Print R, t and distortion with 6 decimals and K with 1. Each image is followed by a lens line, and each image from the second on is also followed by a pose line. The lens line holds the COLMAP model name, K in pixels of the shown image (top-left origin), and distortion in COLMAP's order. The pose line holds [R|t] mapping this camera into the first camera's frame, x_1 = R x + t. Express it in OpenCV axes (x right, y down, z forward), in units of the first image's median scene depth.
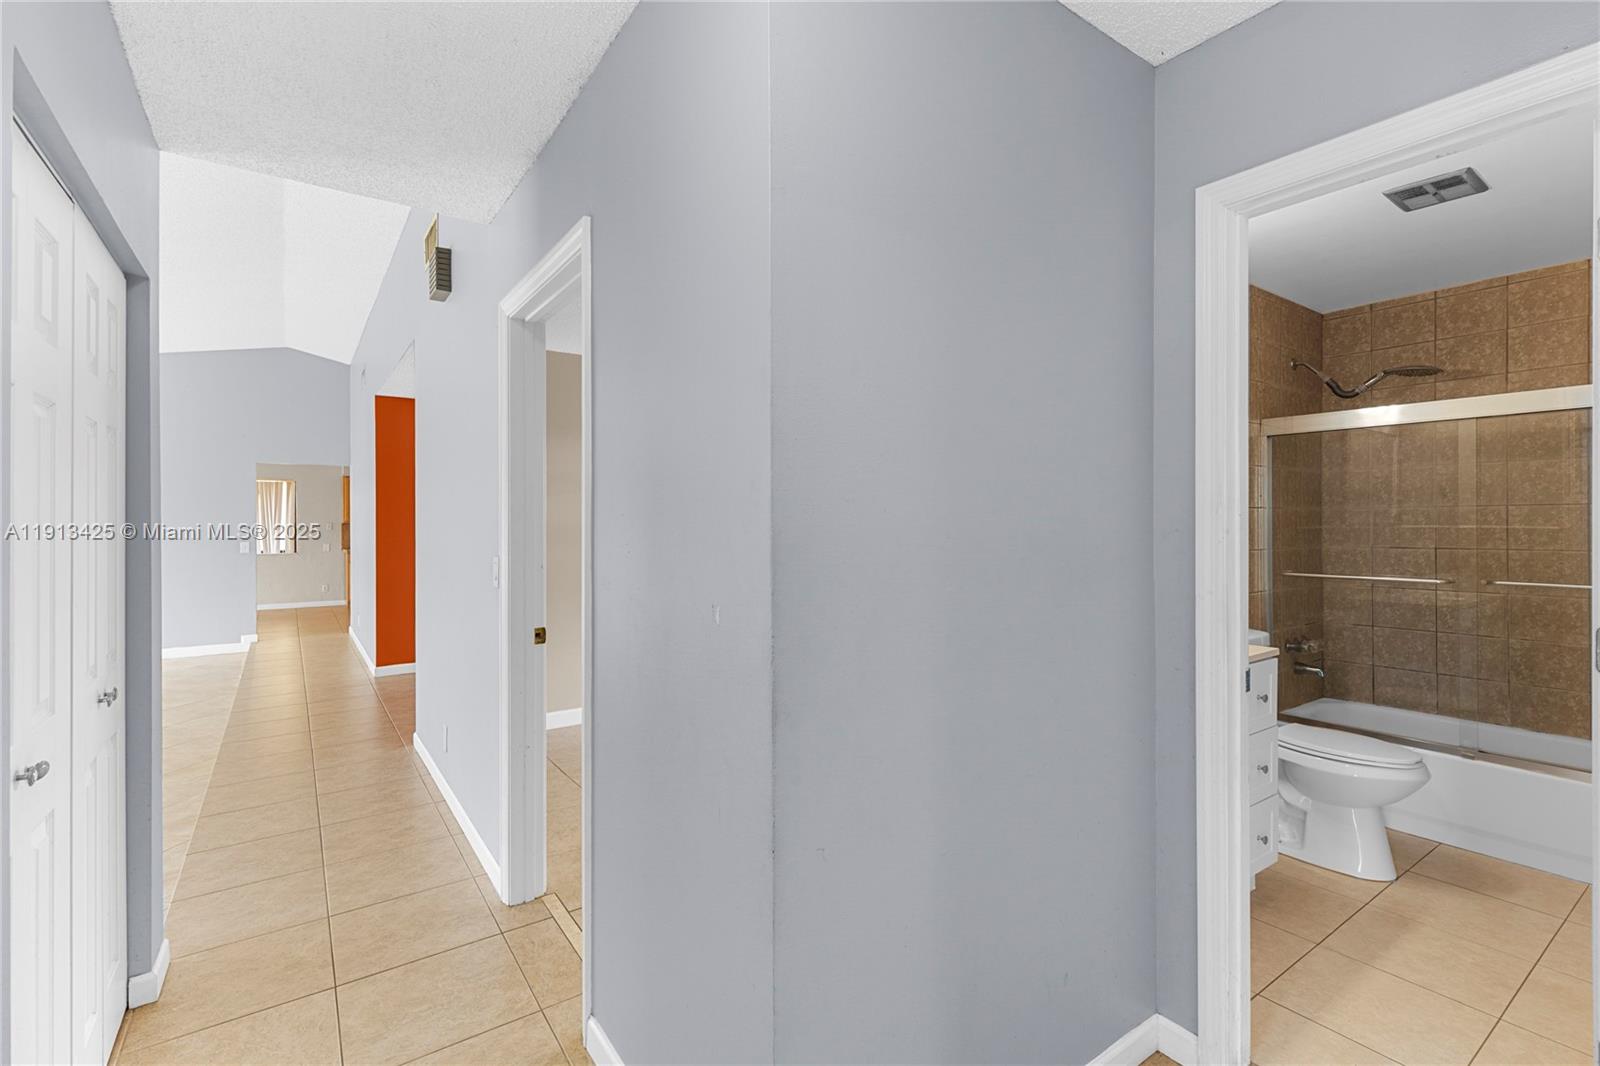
lens RADIAL K [[722.7, 0, 801.7], [0, 722.7, 522.4], [0, 0, 1]] dist [0.005982, 0.002267]
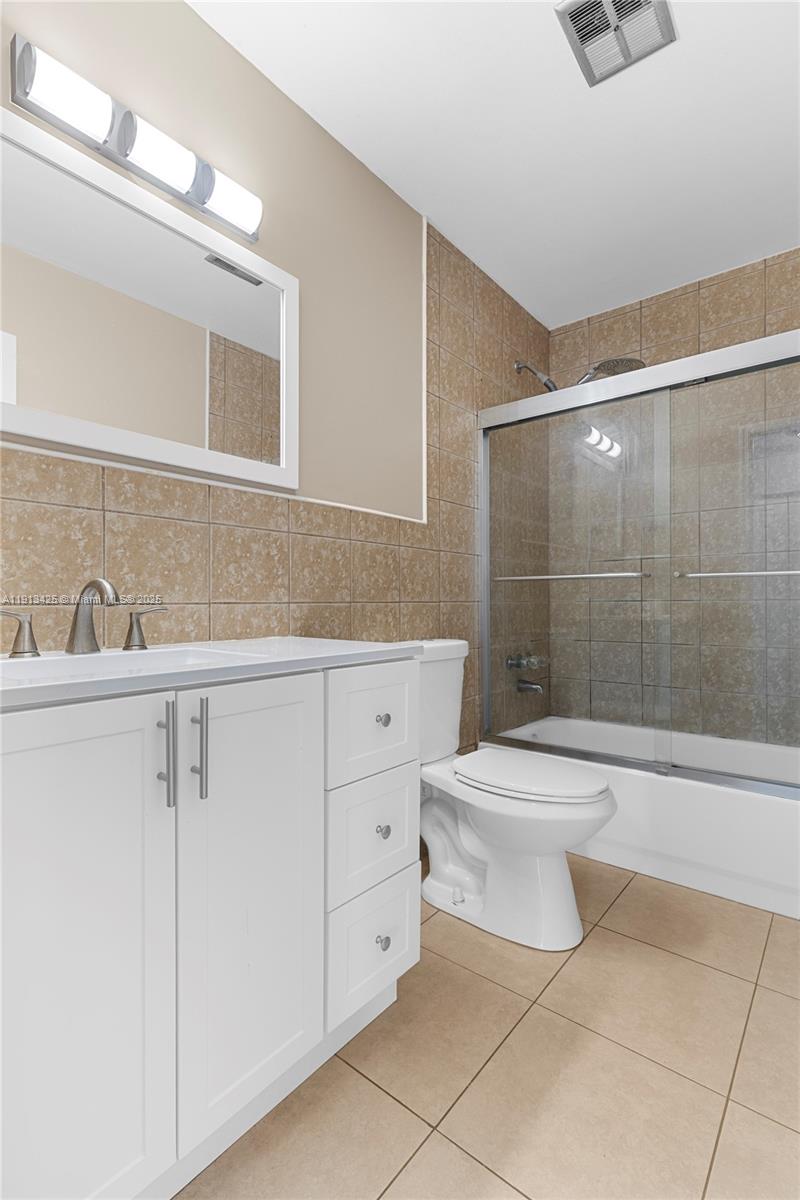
lens RADIAL K [[544.4, 0, 400.0], [0, 544.4, 600.0], [0, 0, 1]] dist [0.003279, 0.000924]
pose [[0.965683, 0.002457, 0.259711, 0.379700], [-0.001492, 0.999991, -0.003912, 0.100489], [-0.259718, 0.003391, 0.965678, 0.386424]]
